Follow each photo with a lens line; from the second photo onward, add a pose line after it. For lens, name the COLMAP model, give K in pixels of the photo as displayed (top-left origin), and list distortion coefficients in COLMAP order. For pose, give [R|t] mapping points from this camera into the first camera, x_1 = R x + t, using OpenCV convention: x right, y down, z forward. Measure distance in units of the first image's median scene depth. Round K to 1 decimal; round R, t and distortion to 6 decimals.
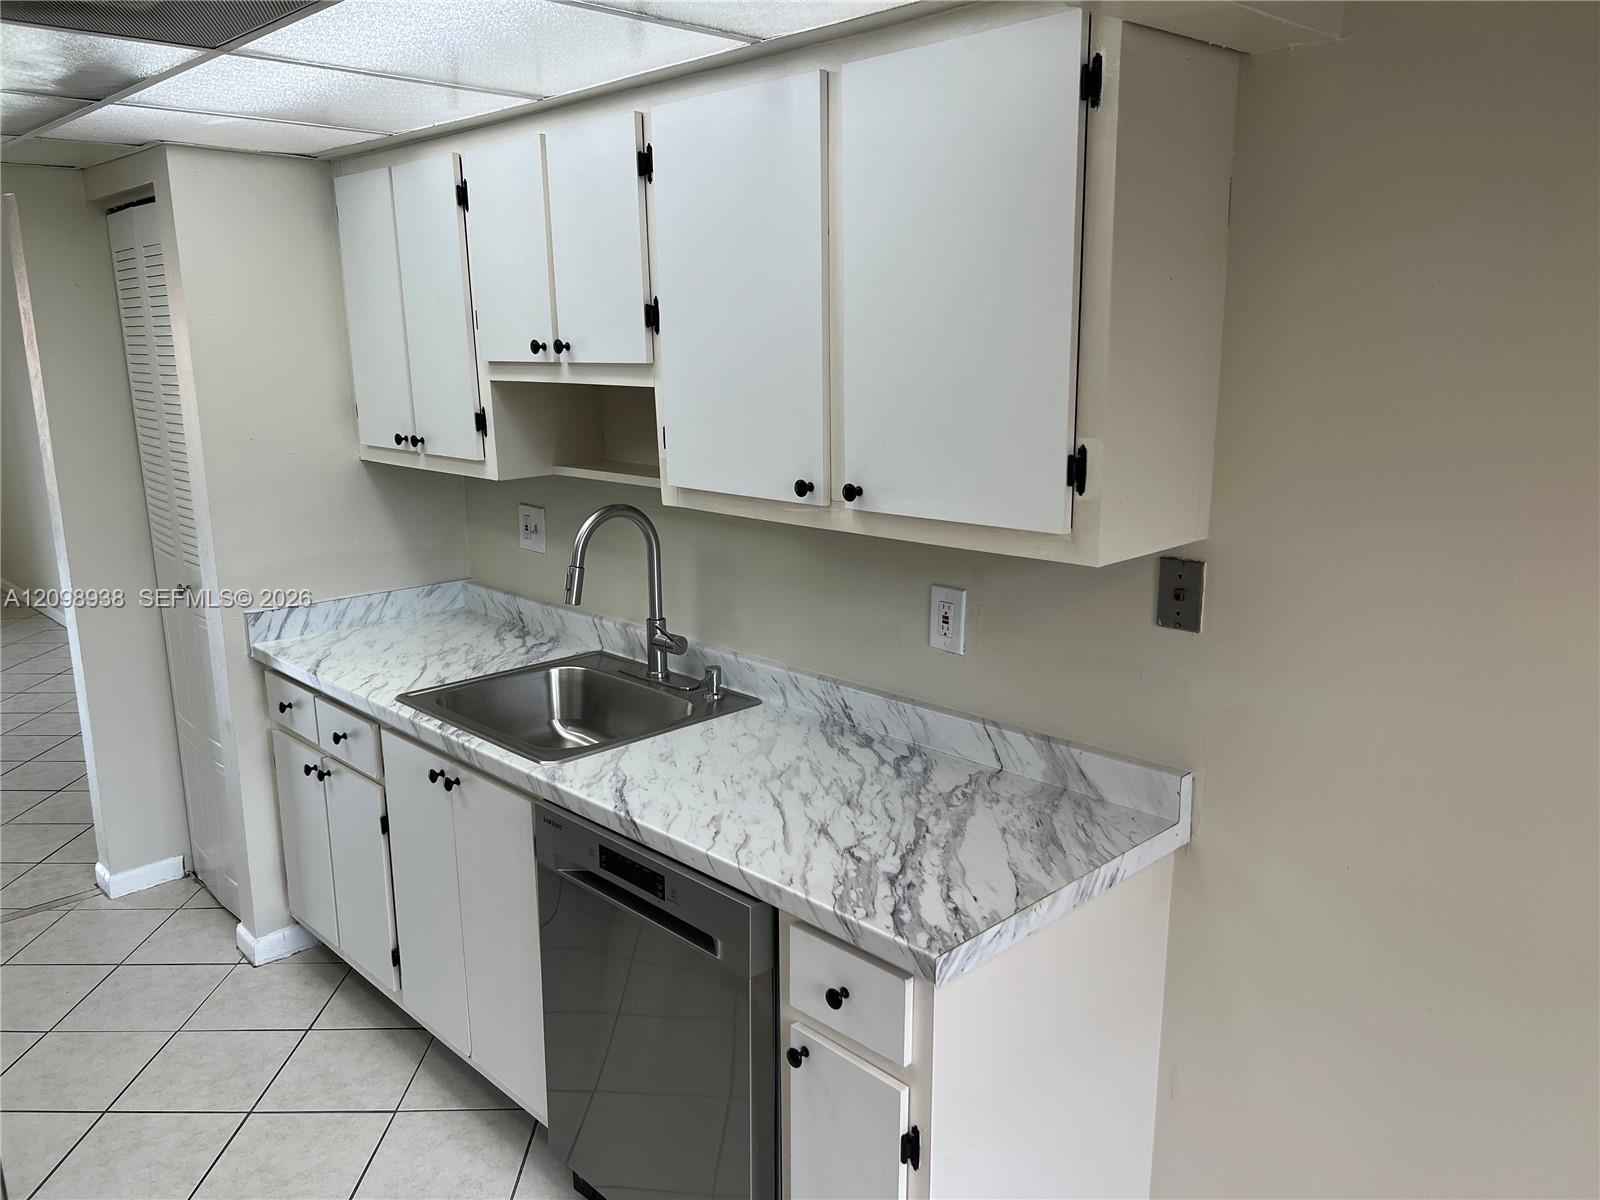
lens RADIAL K [[1214.0, 0, 799.0], [0, 1214.0, 596.5], [0, 0, 1]] dist [0.046520, -0.053159]
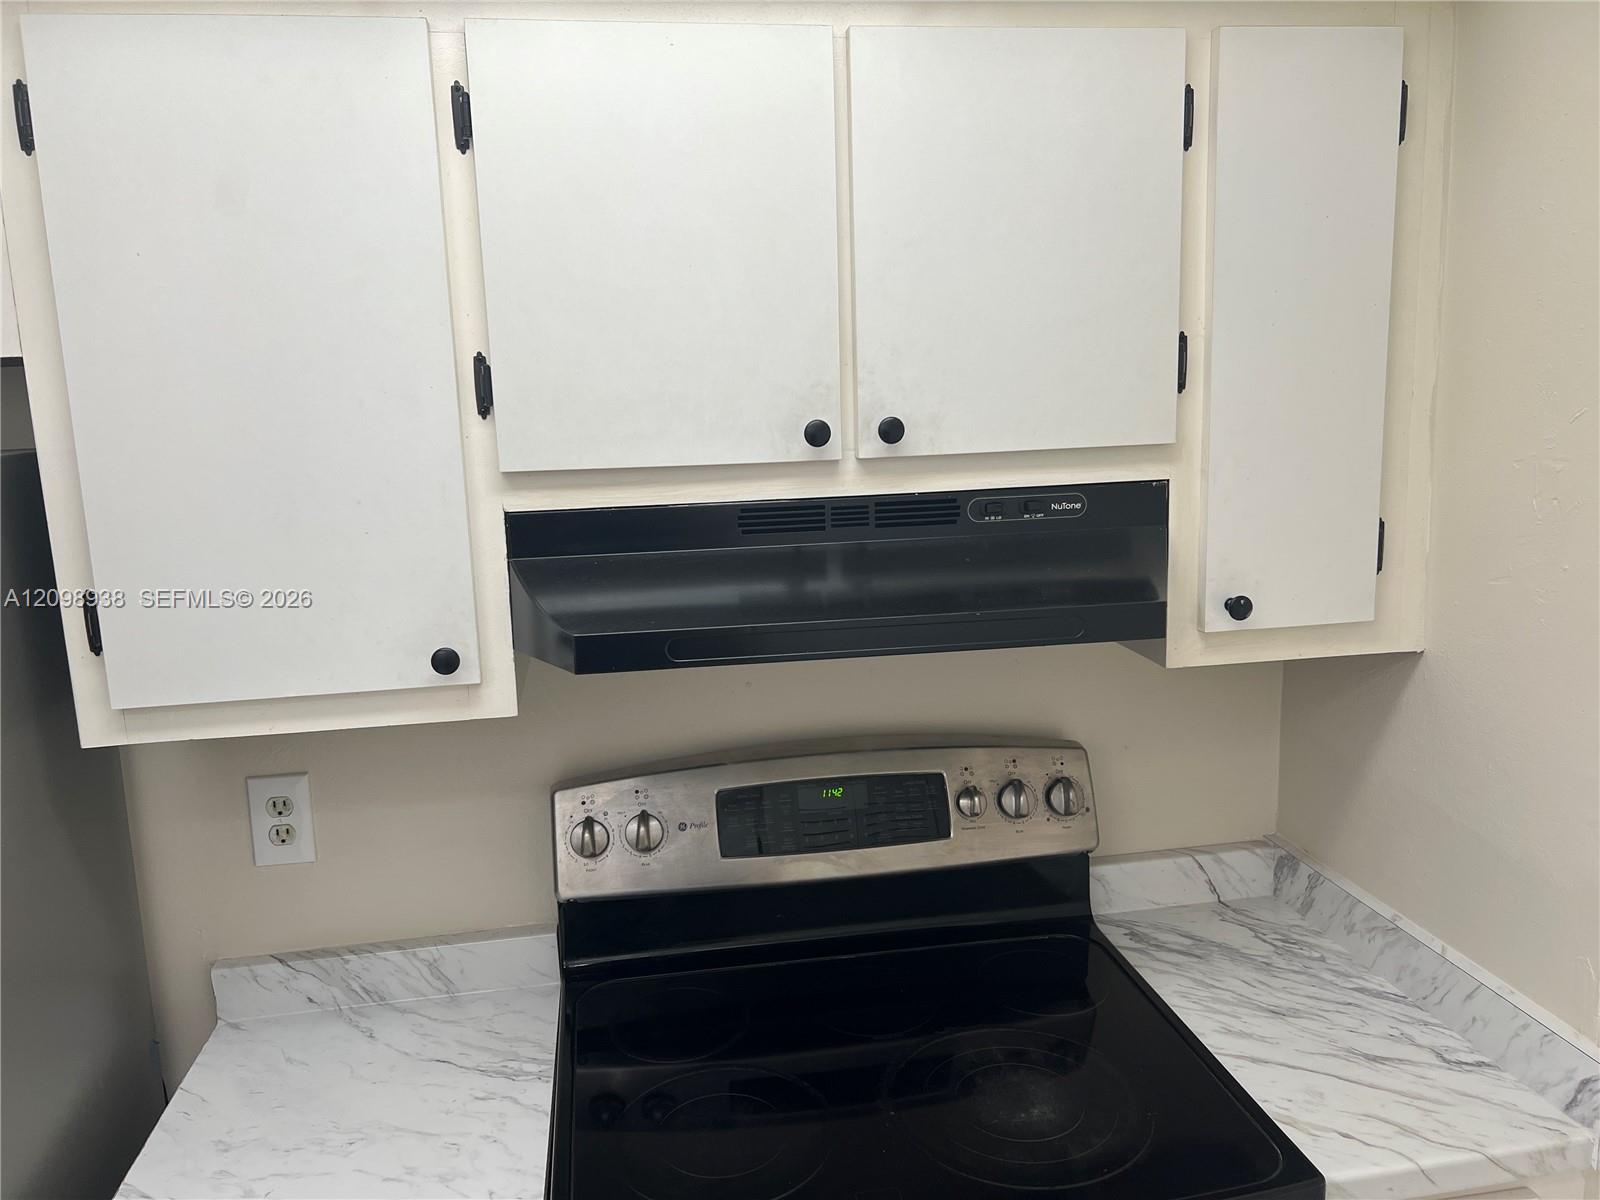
lens RADIAL K [[1214.0, 0, 788.2], [0, 1214.0, 588.9], [0, 0, 1]] dist [0.046520, -0.053159]
pose [[0.570343, -0.168161, 0.804009, -0.677189], [0.201108, 0.977617, 0.061810, -0.189651], [-0.796407, 0.126440, 0.591395, 0.733820]]
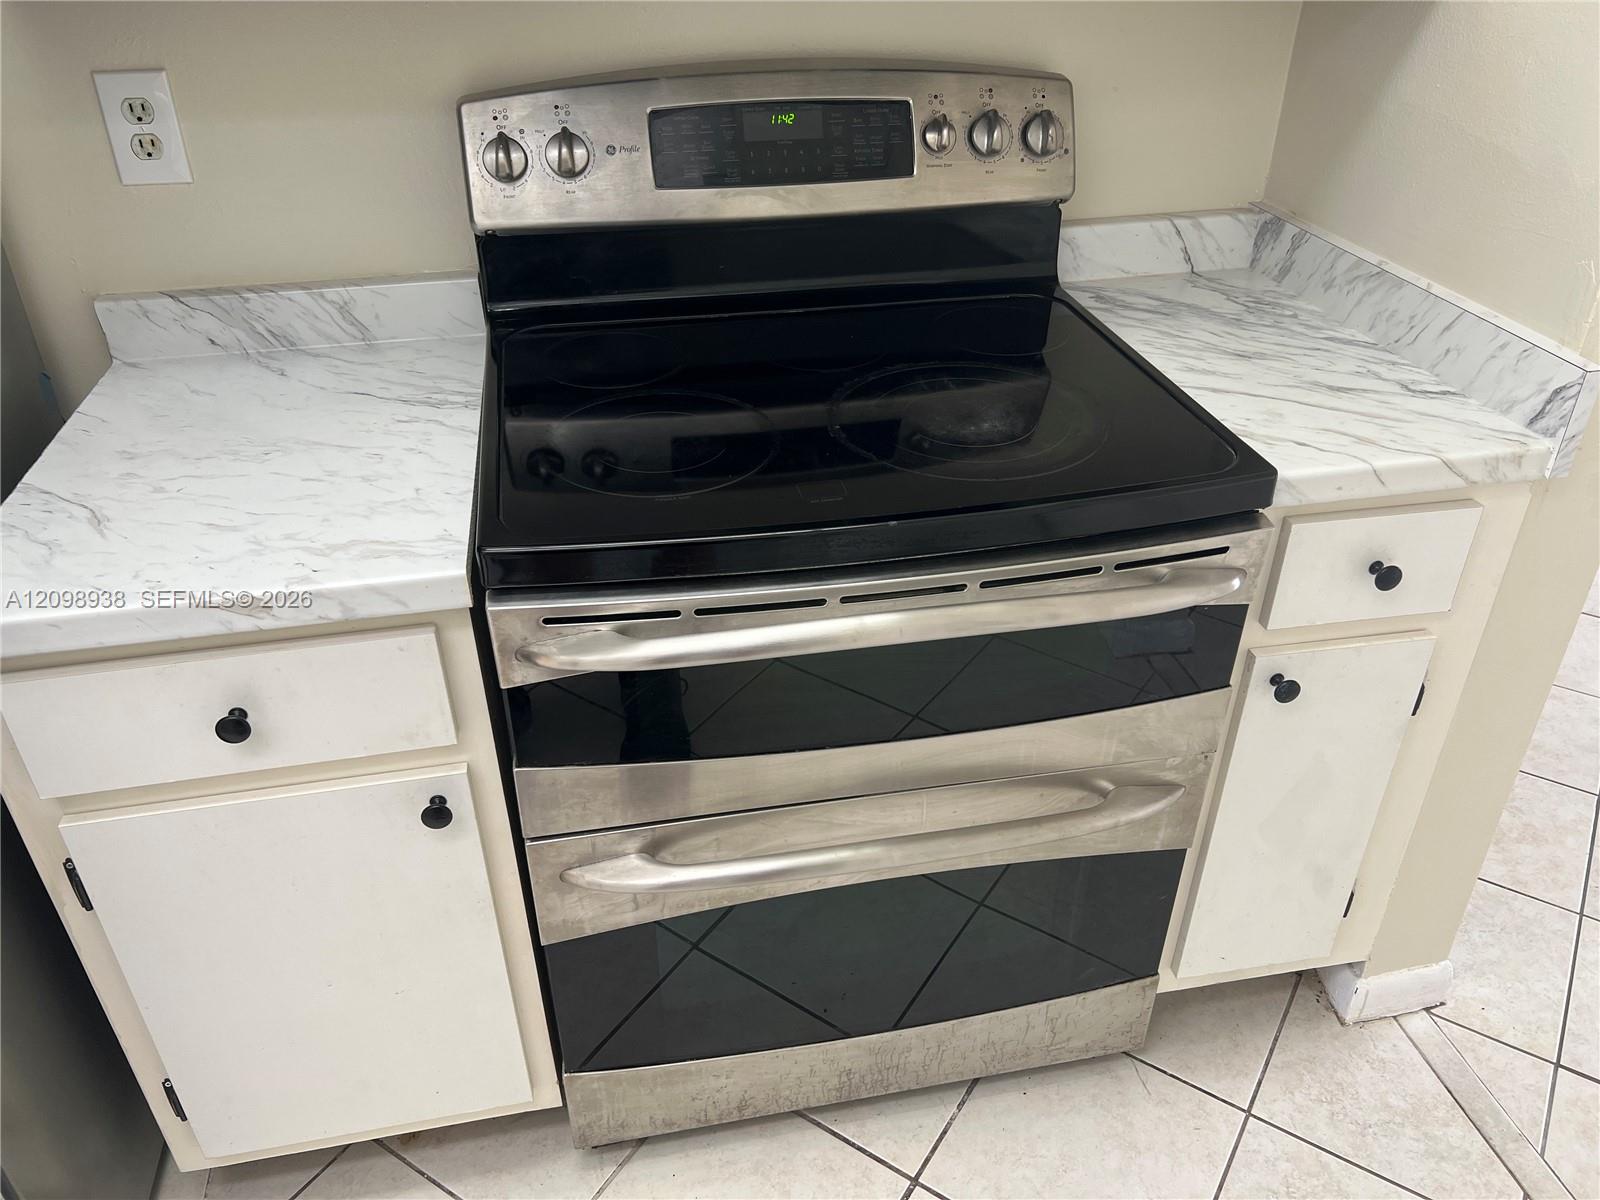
lens RADIAL K [[1214.0, 0, 795.3], [0, 1214.0, 596.2], [0, 0, 1]] dist [0.046520, -0.053159]
pose [[0.540600, -0.452957, 0.708929, -0.660202], [0.177877, 0.885171, 0.429922, -0.061401], [-0.822260, -0.106313, 0.559094, 0.771373]]
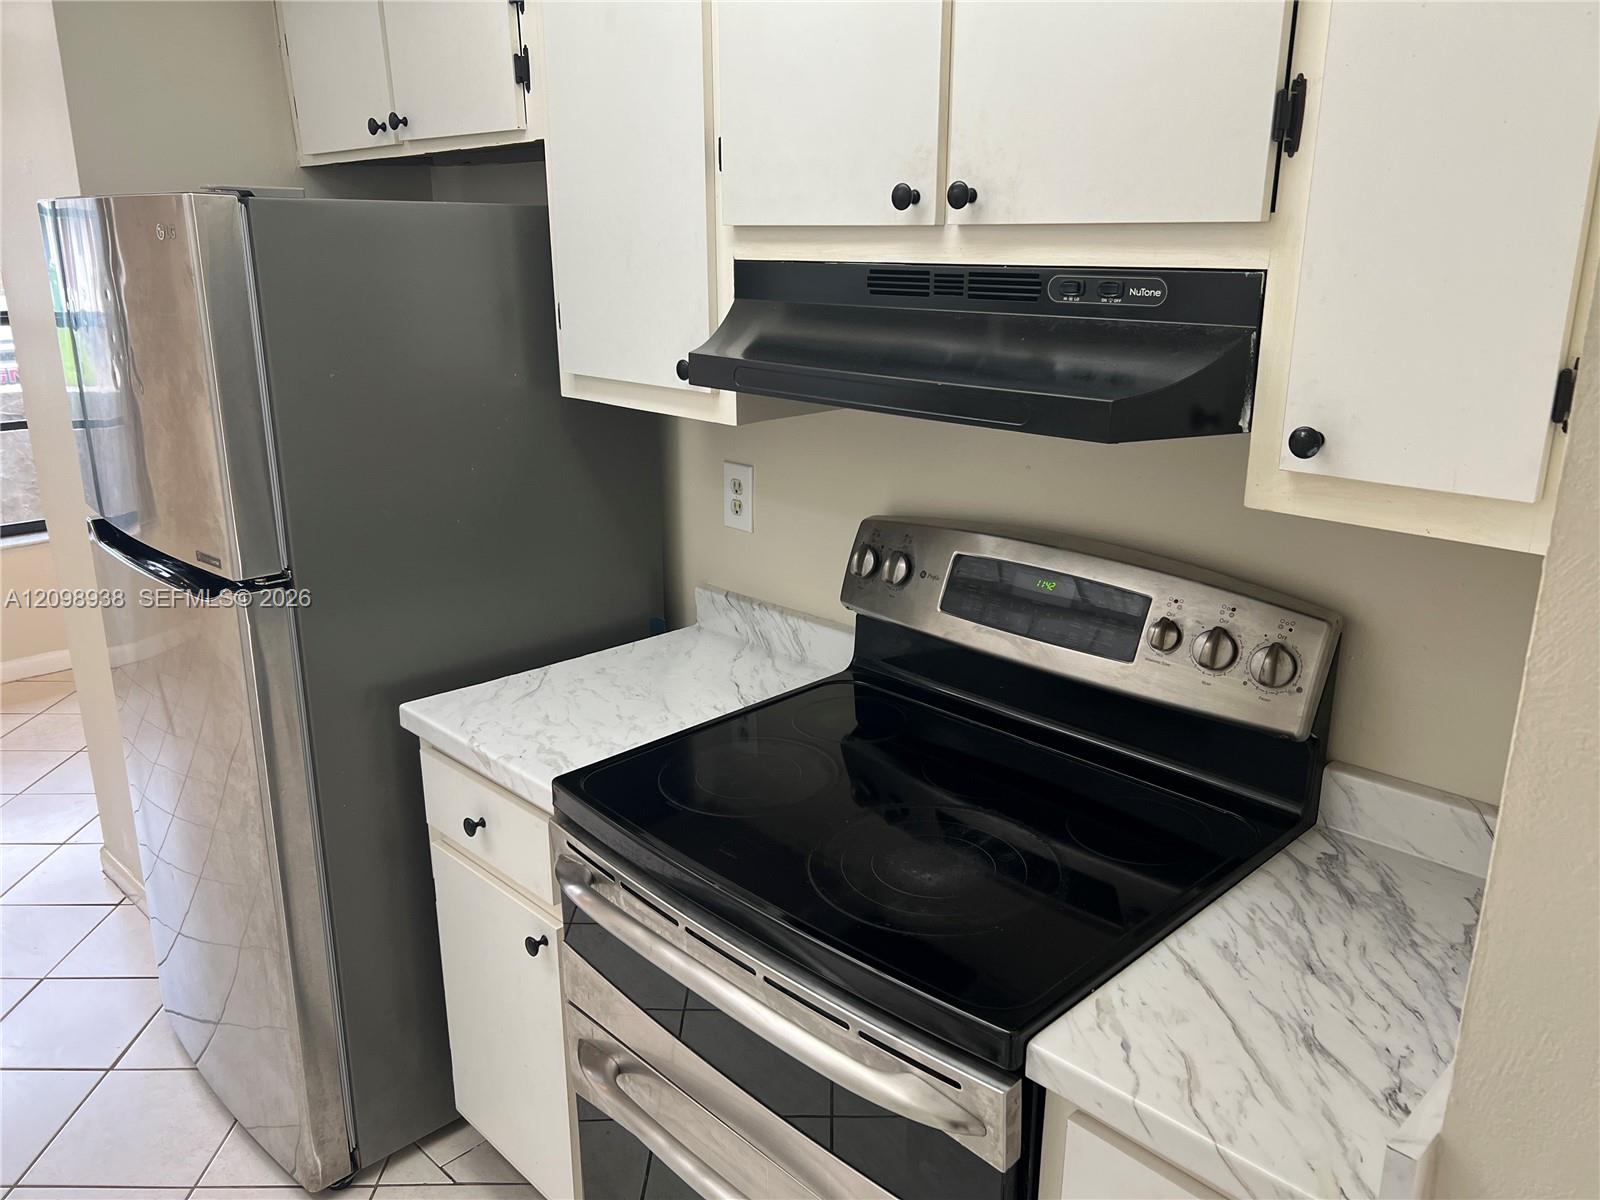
lens RADIAL K [[1214.0, 0, 808.9], [0, 1214.0, 604.0], [0, 0, 1]] dist [0.046520, -0.053159]
pose [[0.999958, -0.009133, 0.001078, -0.201044], [0.008995, 0.995689, 0.092316, -0.066638], [-0.001917, -0.092303, 0.995729, 0.398665]]
